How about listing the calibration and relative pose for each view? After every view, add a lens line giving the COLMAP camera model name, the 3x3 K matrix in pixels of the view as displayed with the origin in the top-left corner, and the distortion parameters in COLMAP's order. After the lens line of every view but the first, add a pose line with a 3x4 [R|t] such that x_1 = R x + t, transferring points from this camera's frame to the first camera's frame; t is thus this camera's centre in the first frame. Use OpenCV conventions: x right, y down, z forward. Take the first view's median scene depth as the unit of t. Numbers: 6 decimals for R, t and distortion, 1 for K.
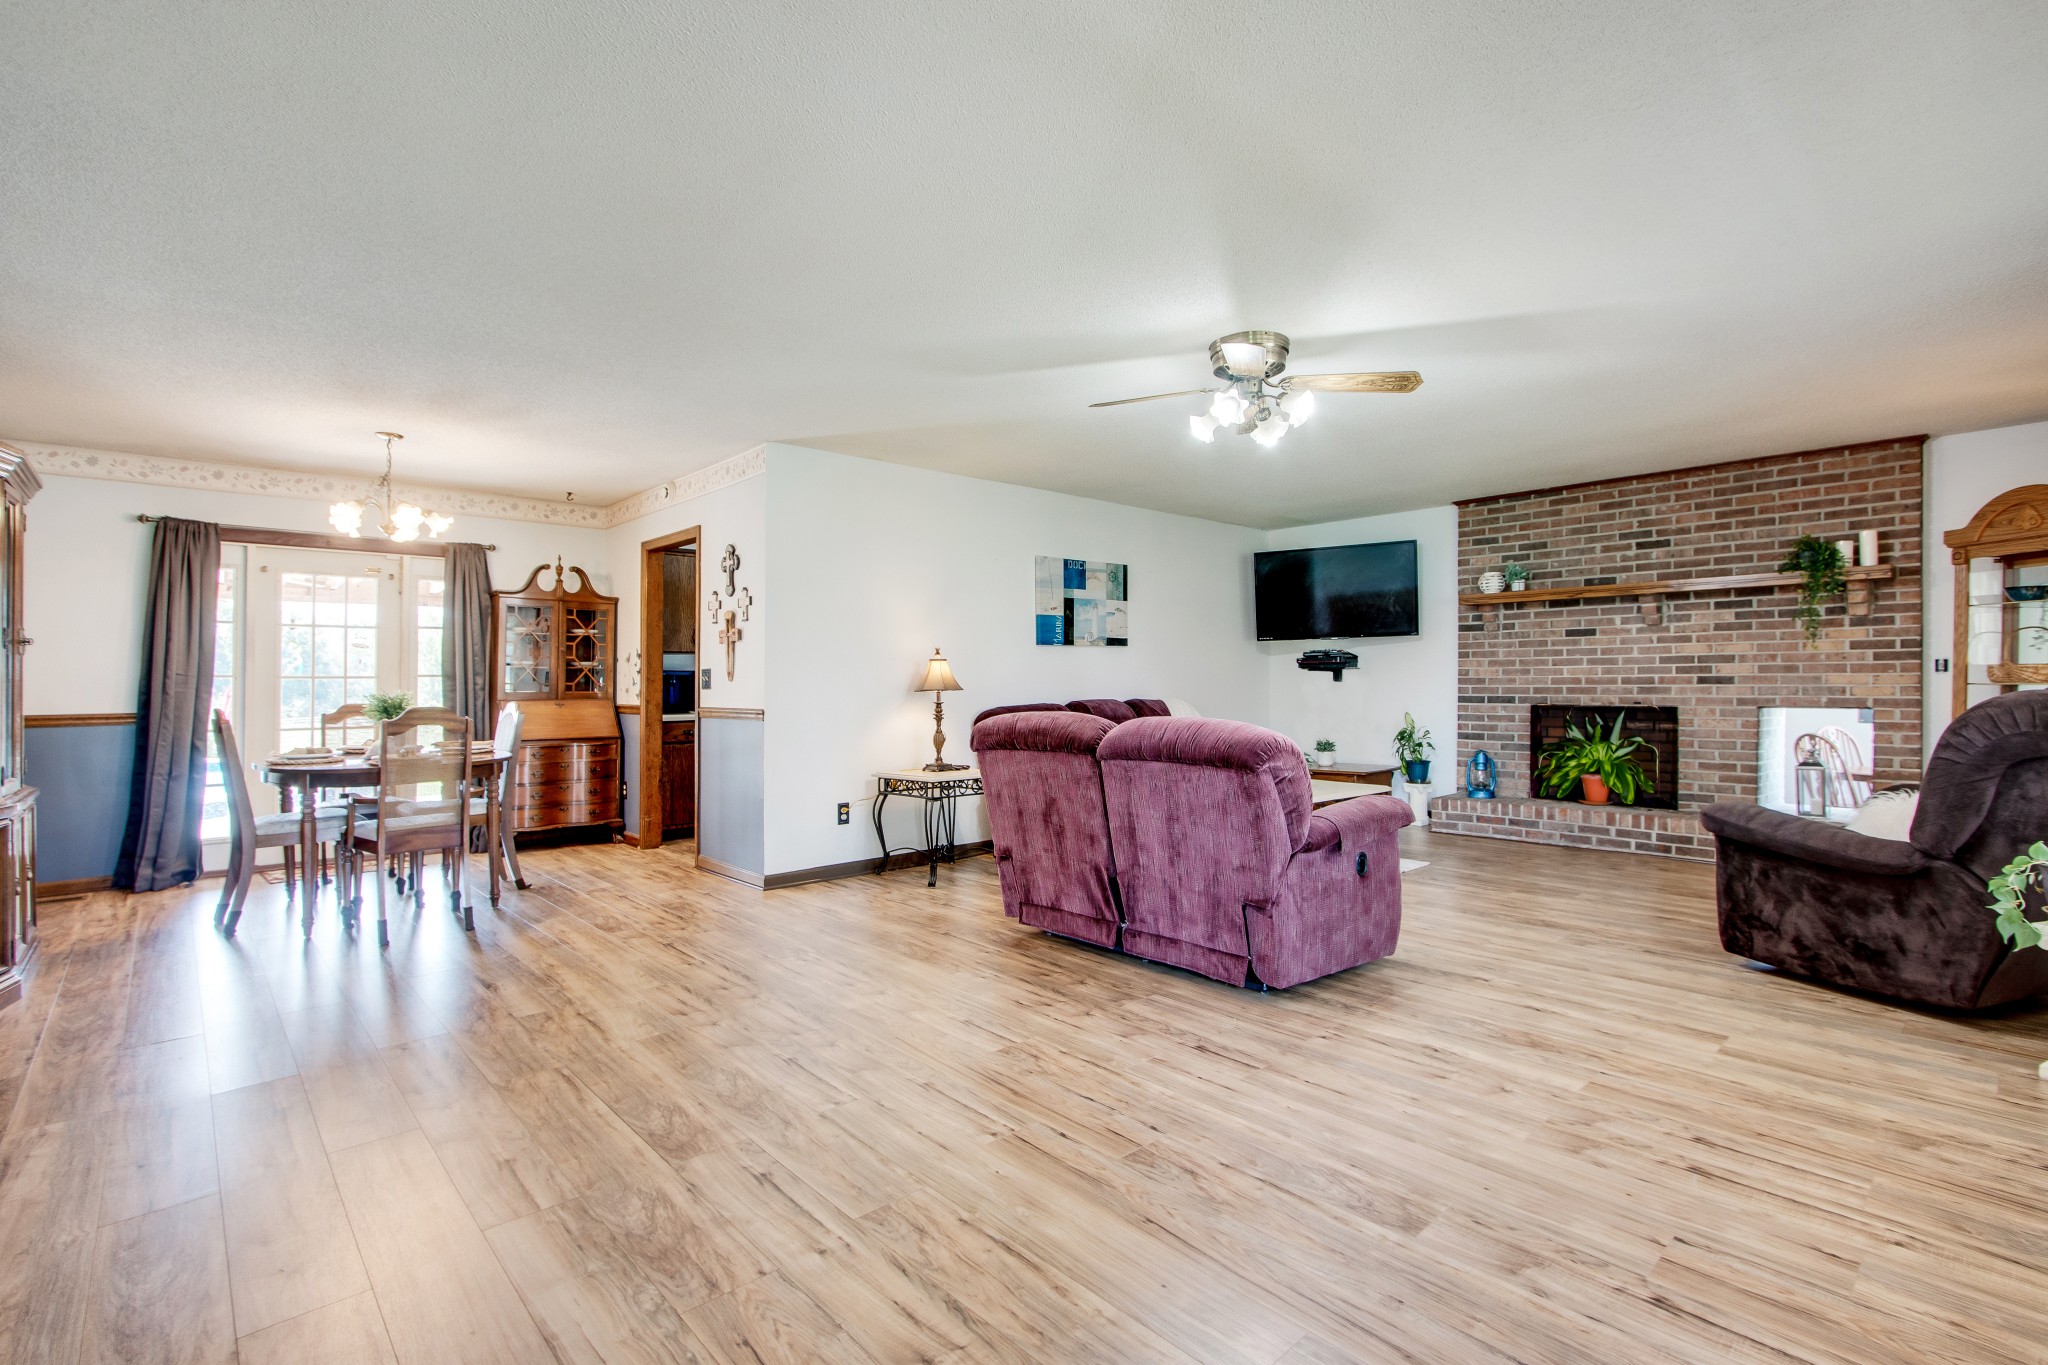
lens RADIAL K [[952.4, 0, 1012.2], [0, 952.4, 681.1], [0, 0, 1]] dist [-0.009254, 0.003537]
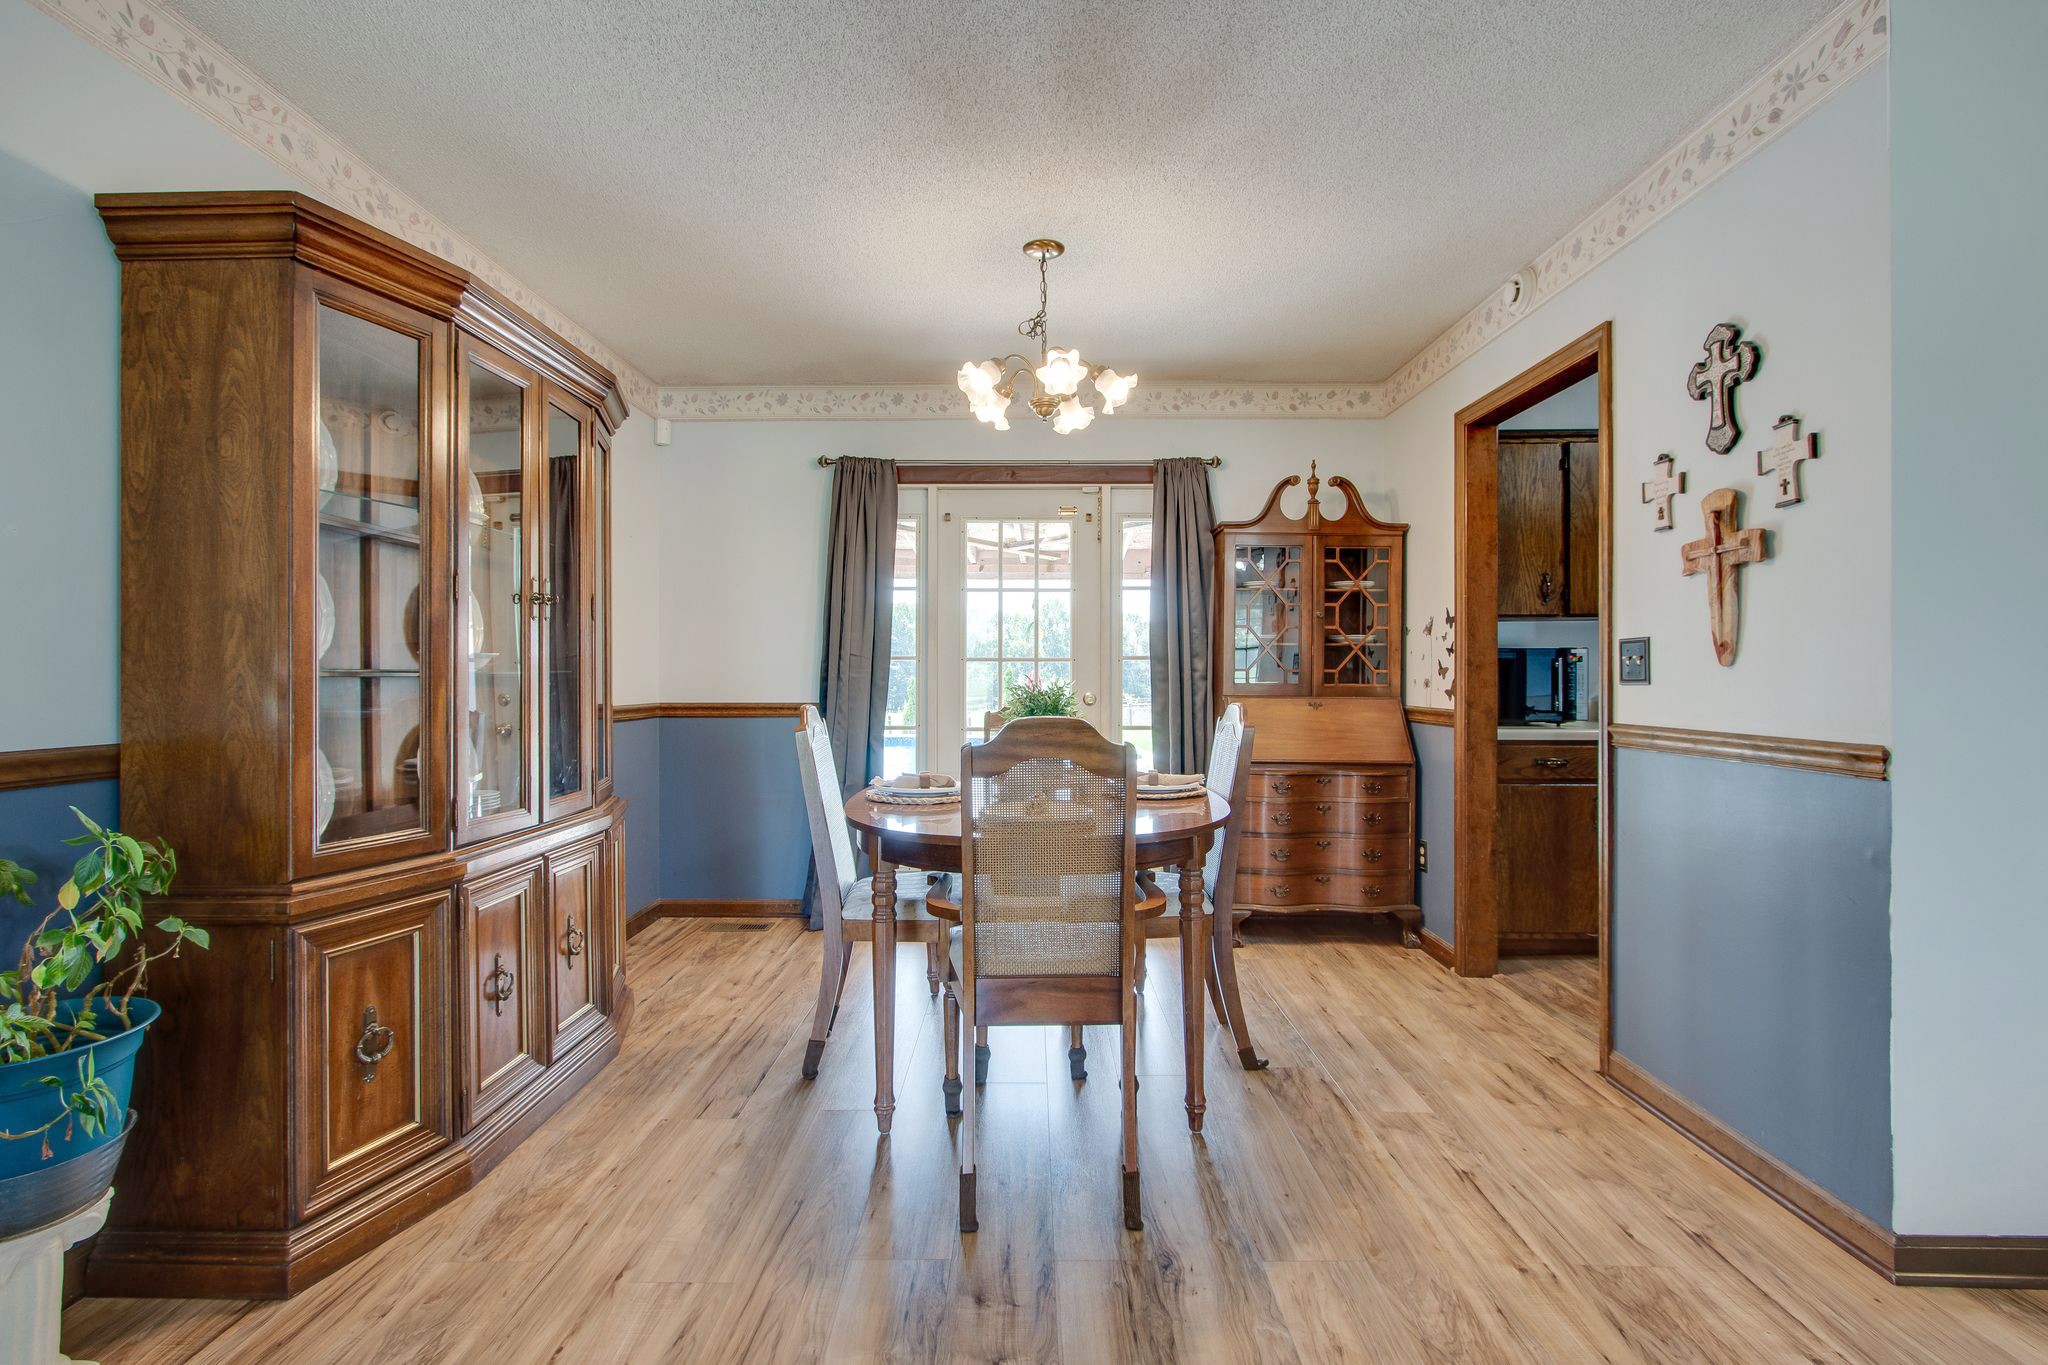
lens RADIAL K [[952.4, 0, 1016.7], [0, 952.4, 666.1], [0, 0, 1]] dist [-0.009254, 0.003537]
pose [[0.741722, 0.001254, -0.670706, -0.216381], [-0.003082, 0.999994, -0.001538, 0.001991], [0.670700, 0.003208, 0.741721, 0.435652]]
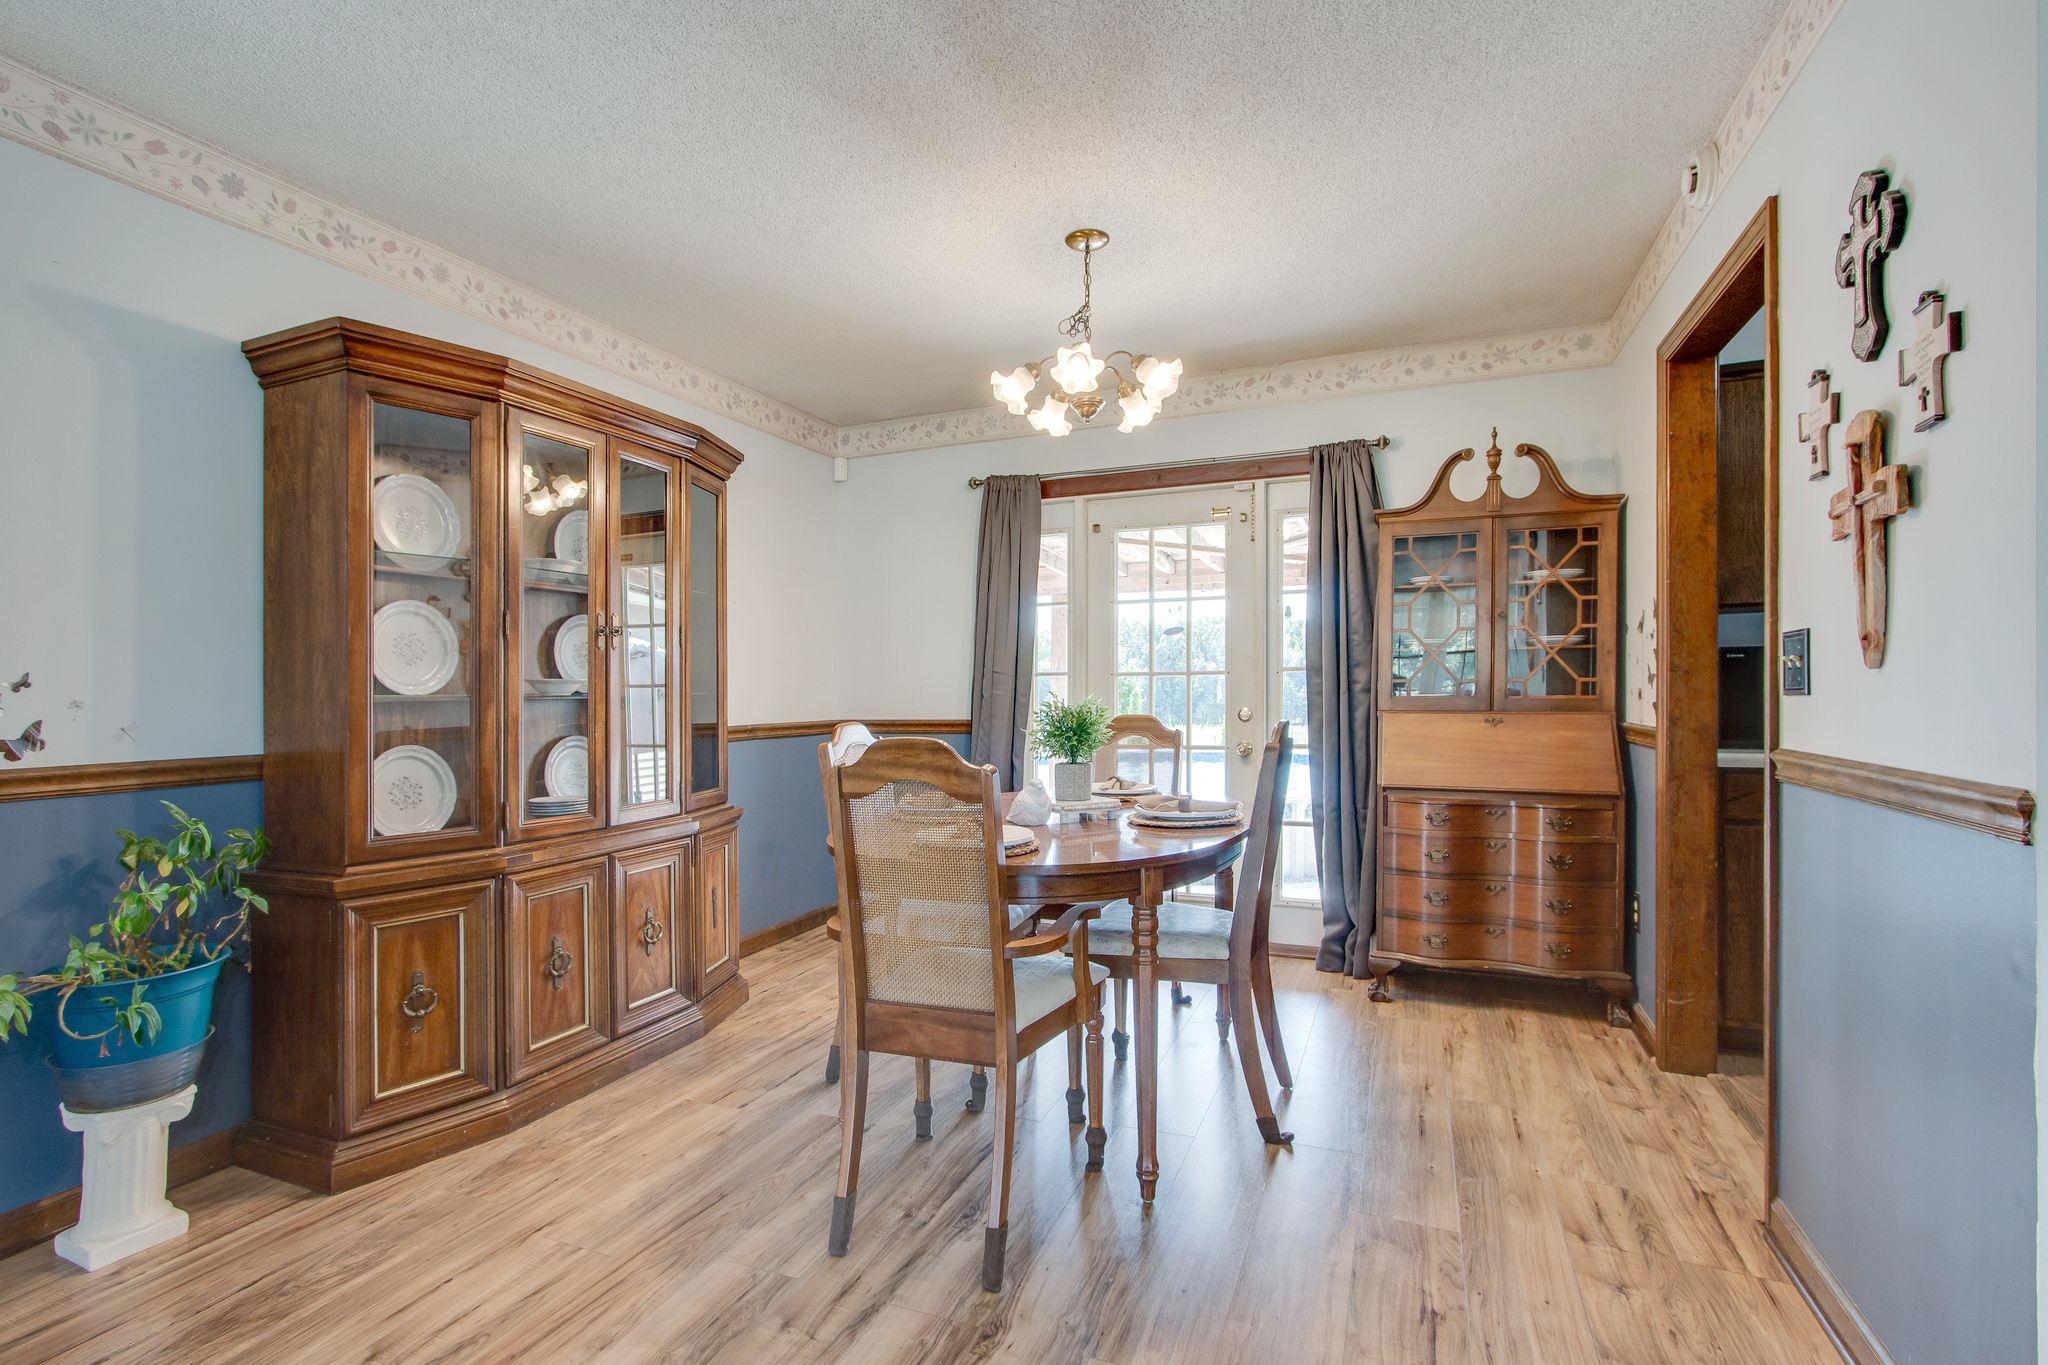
lens RADIAL K [[952.4, 0, 1012.9], [0, 952.4, 685.4], [0, 0, 1]] dist [-0.009254, 0.003537]
pose [[0.439514, -0.003794, -0.898228, -0.137861], [0.013466, 0.999907, 0.002365, 0.001476], [0.898135, -0.013134, 0.439524, 0.566695]]
